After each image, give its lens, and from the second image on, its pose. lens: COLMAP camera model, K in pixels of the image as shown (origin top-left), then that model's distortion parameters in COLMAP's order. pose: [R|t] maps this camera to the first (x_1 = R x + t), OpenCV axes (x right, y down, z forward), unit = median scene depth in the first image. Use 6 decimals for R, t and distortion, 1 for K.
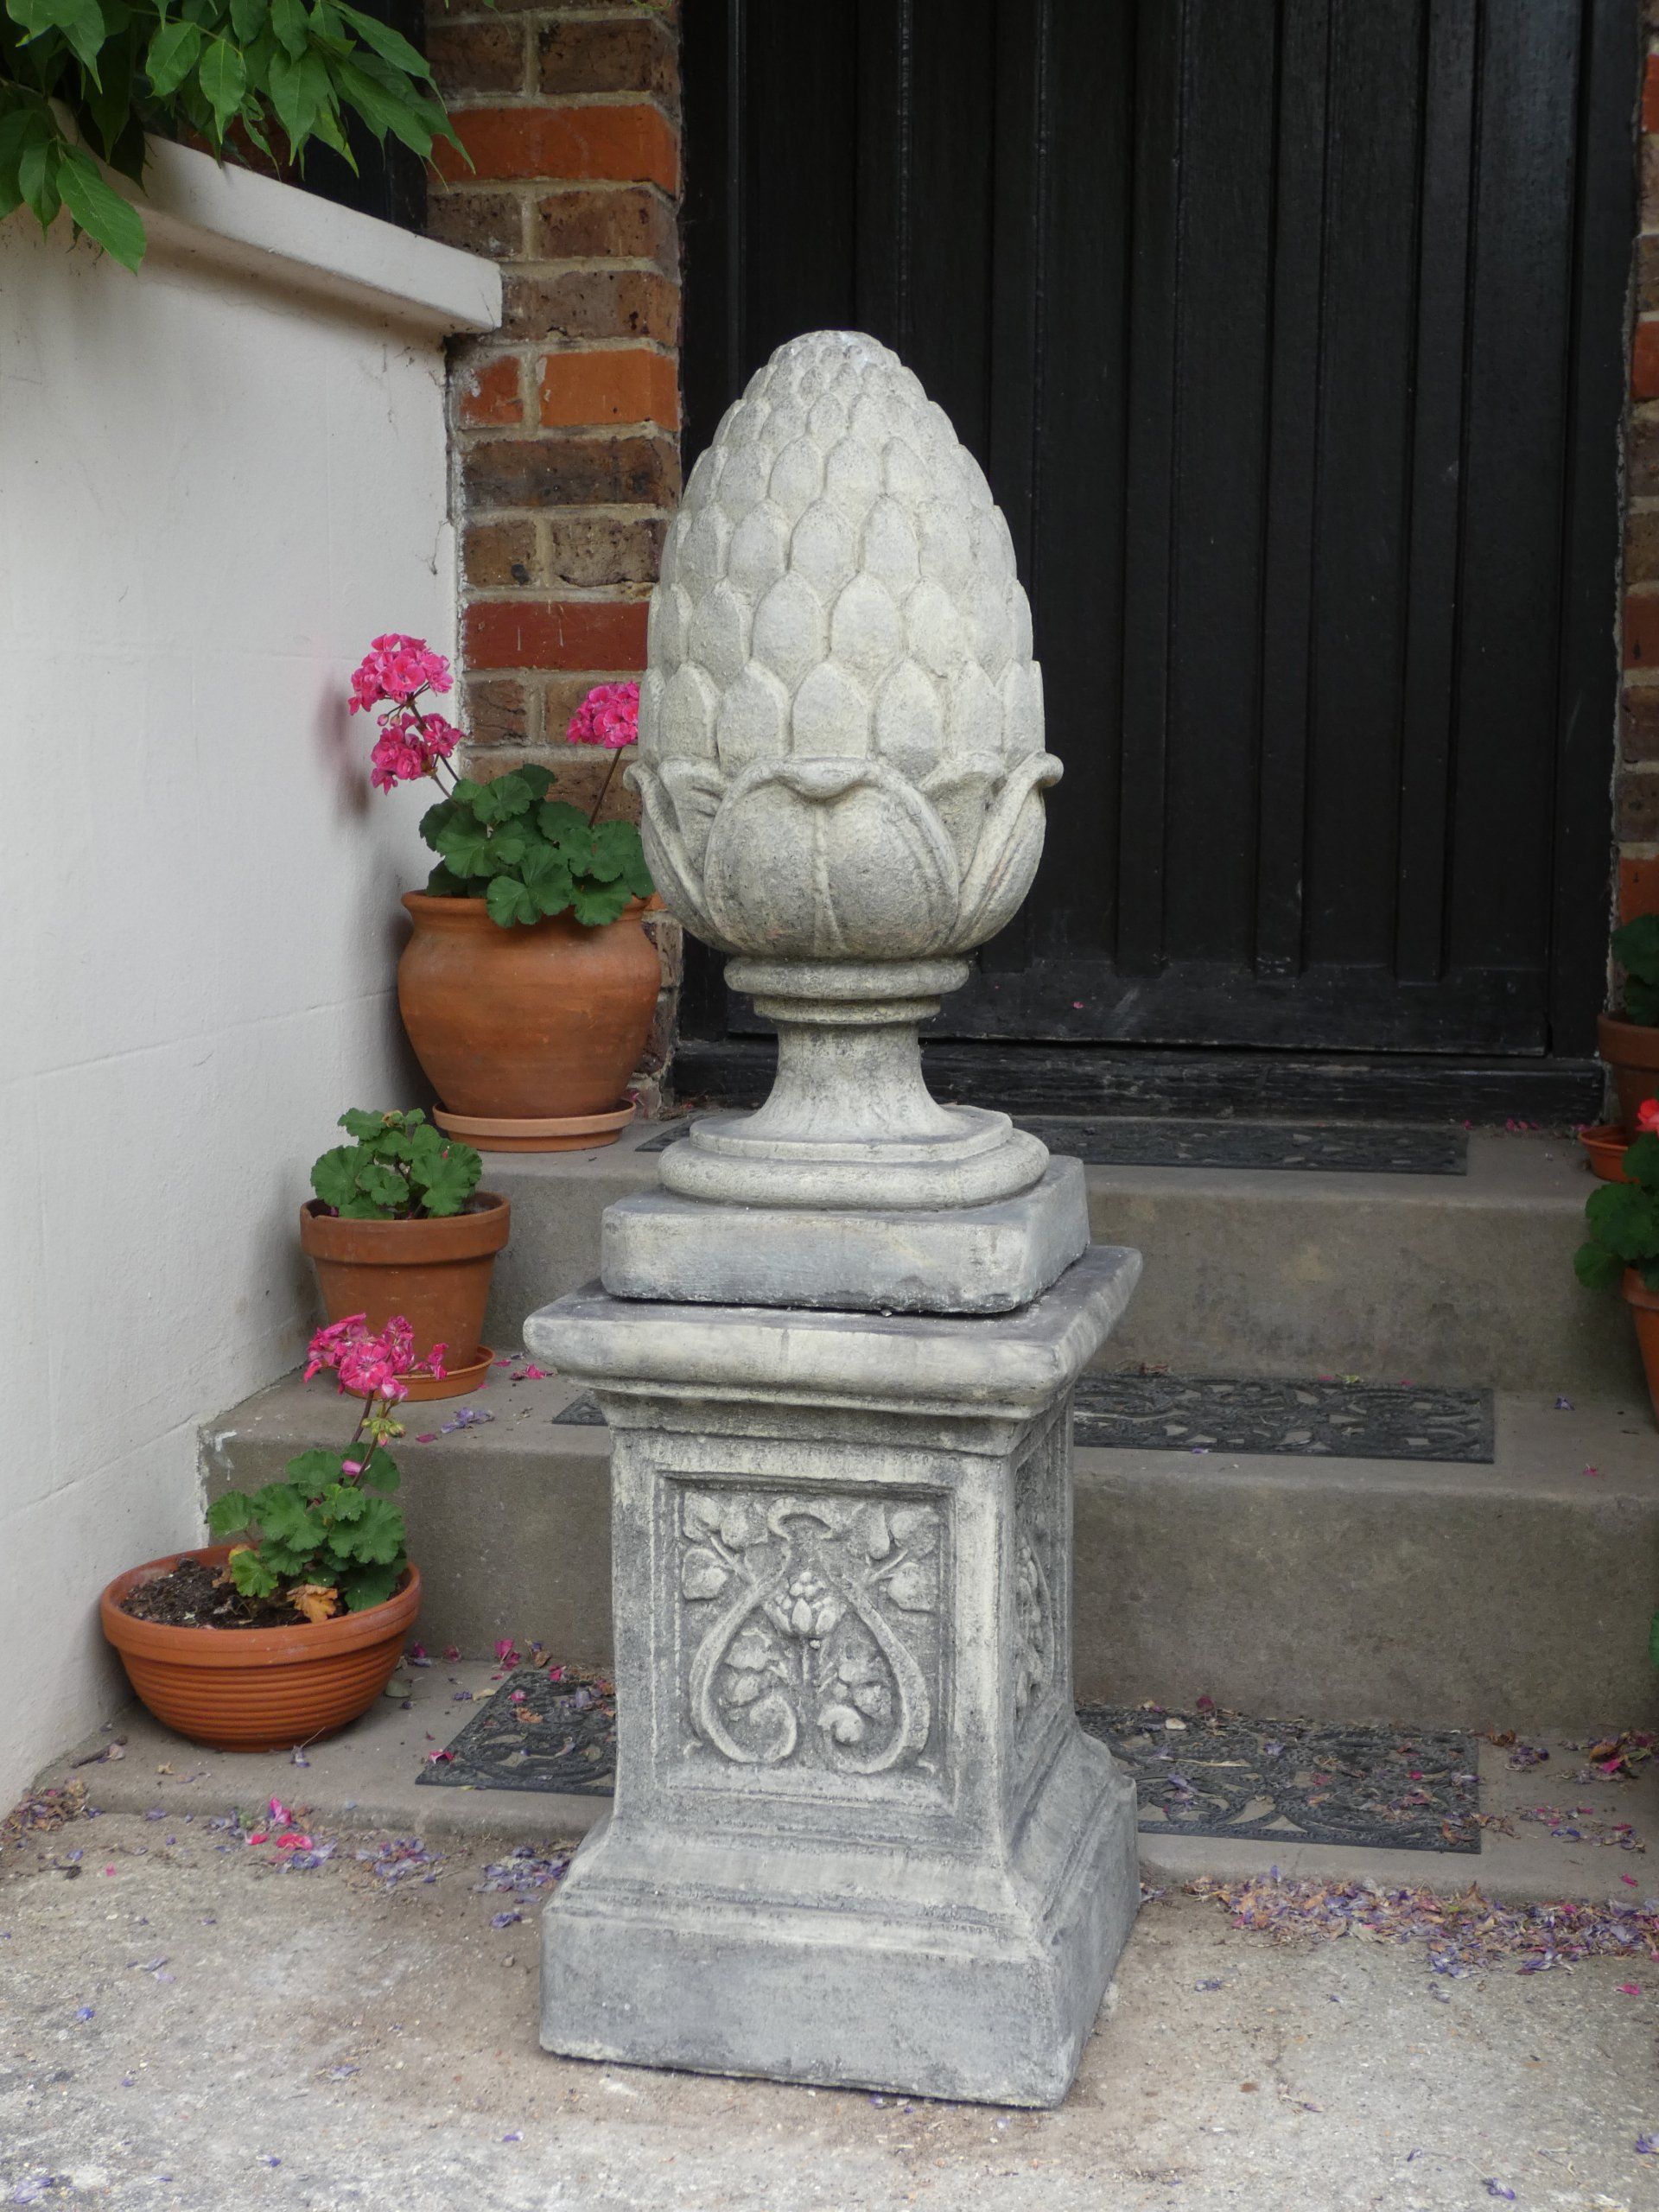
lens RADIAL K [[3162.6, 0, 816.3], [0, 3162.6, 1109.7], [0, 0, 1]] dist [0.102890, -0.160760]
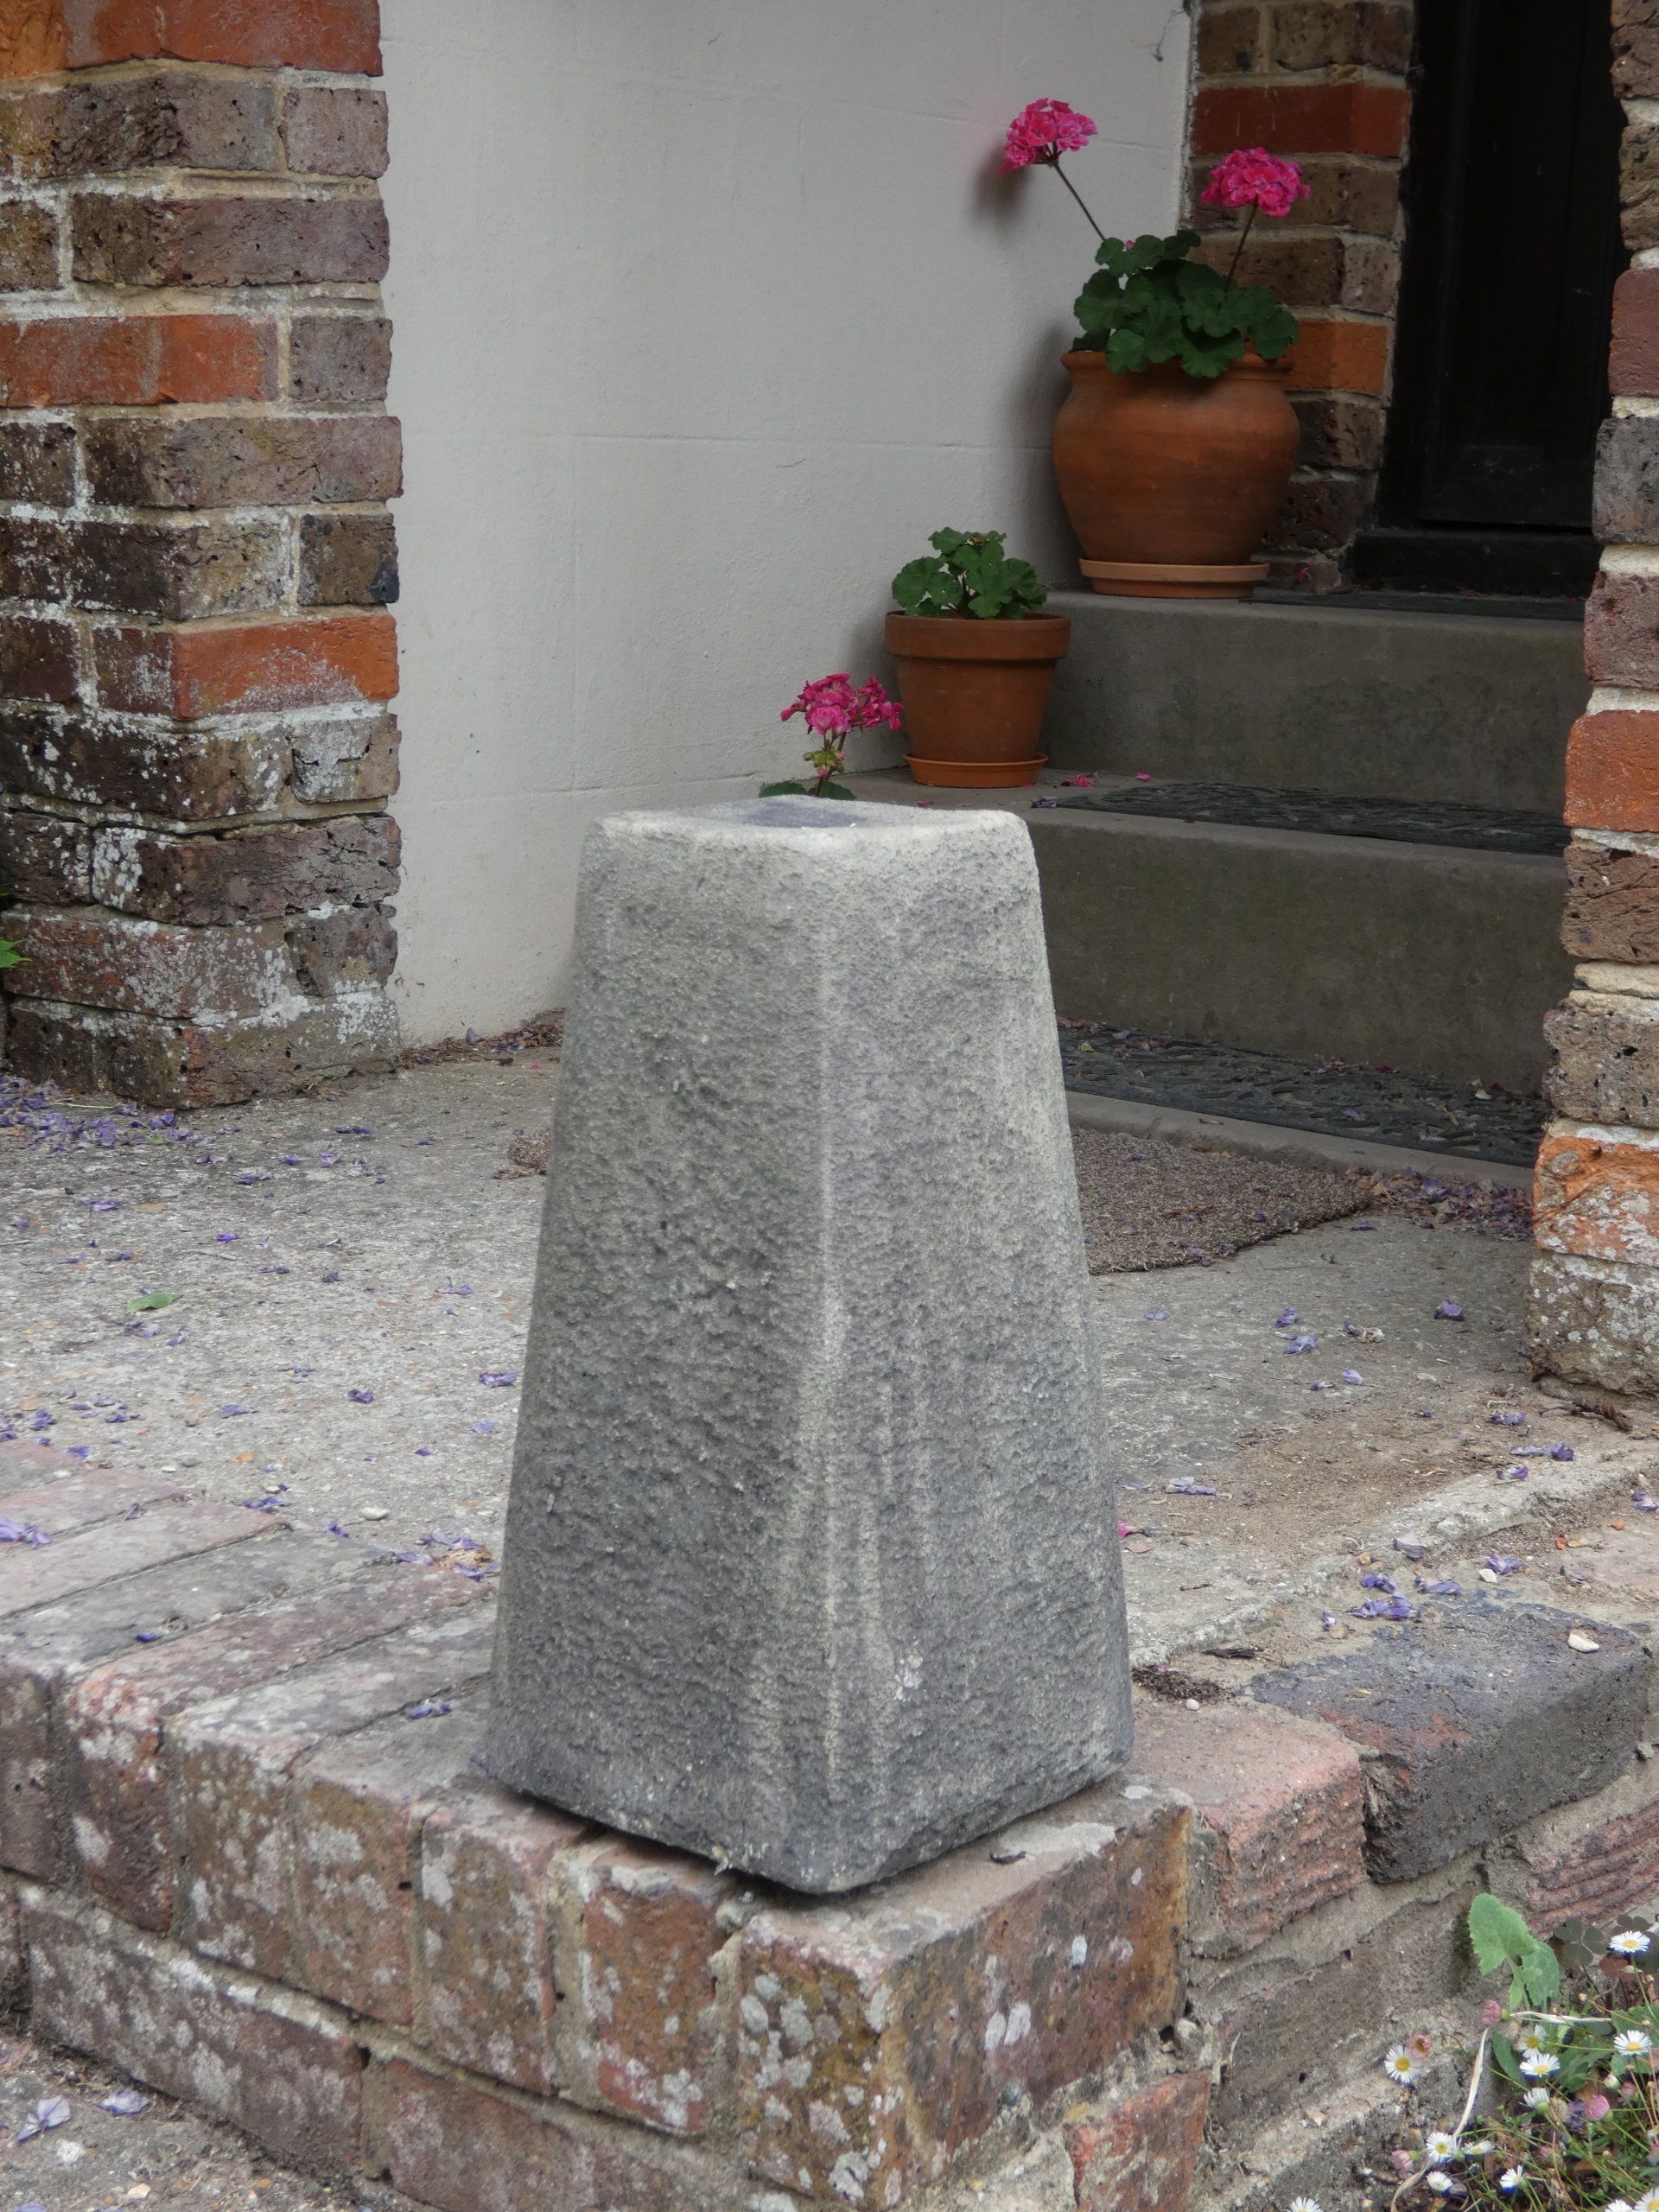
lens RADIAL K [[3633.0, 0, 820.6], [0, 3633.0, 1111.2], [0, 0, 1]] dist [0.087349, -0.206531]
pose [[0.890347, 0.110871, -0.441576, 0.441967], [-0.087712, 0.993497, 0.072594, 0.125441], [0.446753, -0.025902, 0.894282, -0.188286]]
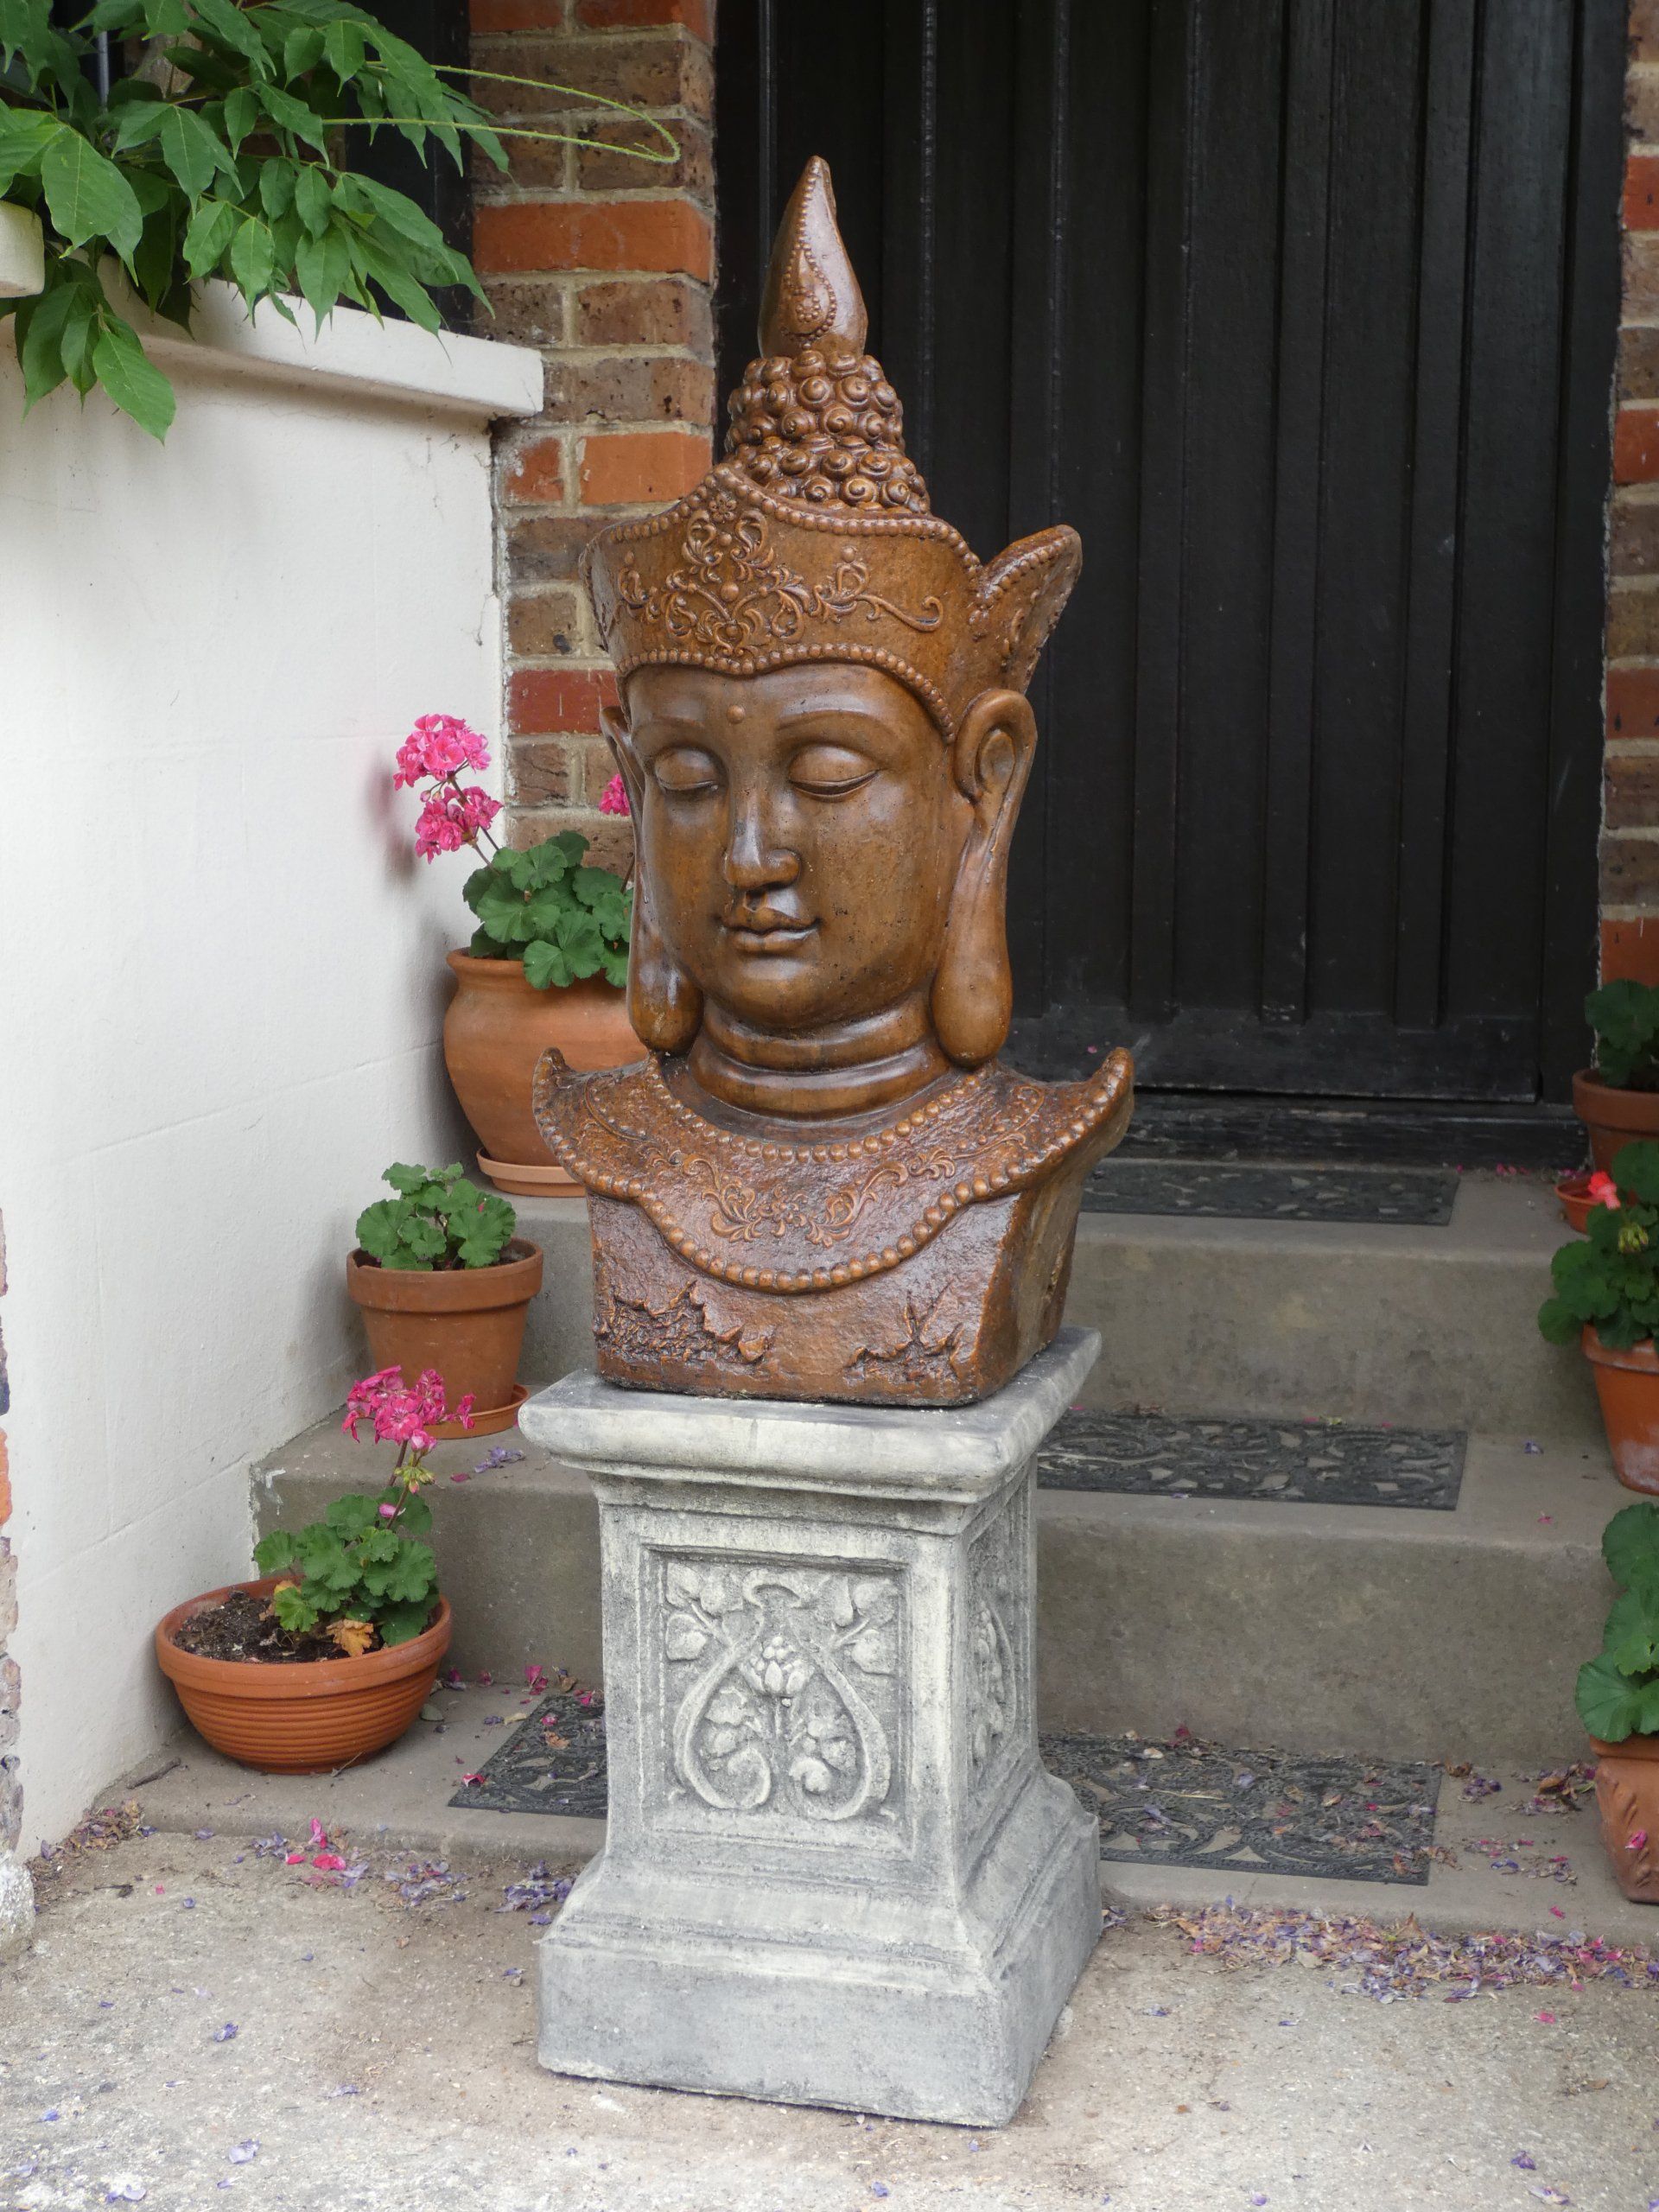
lens RADIAL K [[3161.9, 0, 829.5], [0, 3161.9, 1106.0], [0, 0, 1]] dist [0.094806, -0.116949]
pose [[0.999498, 0.000454, -0.031668, 0.036393], [0.000098, 0.999848, 0.017423, -0.041717], [0.031671, -0.017418, 0.999347, -0.066357]]
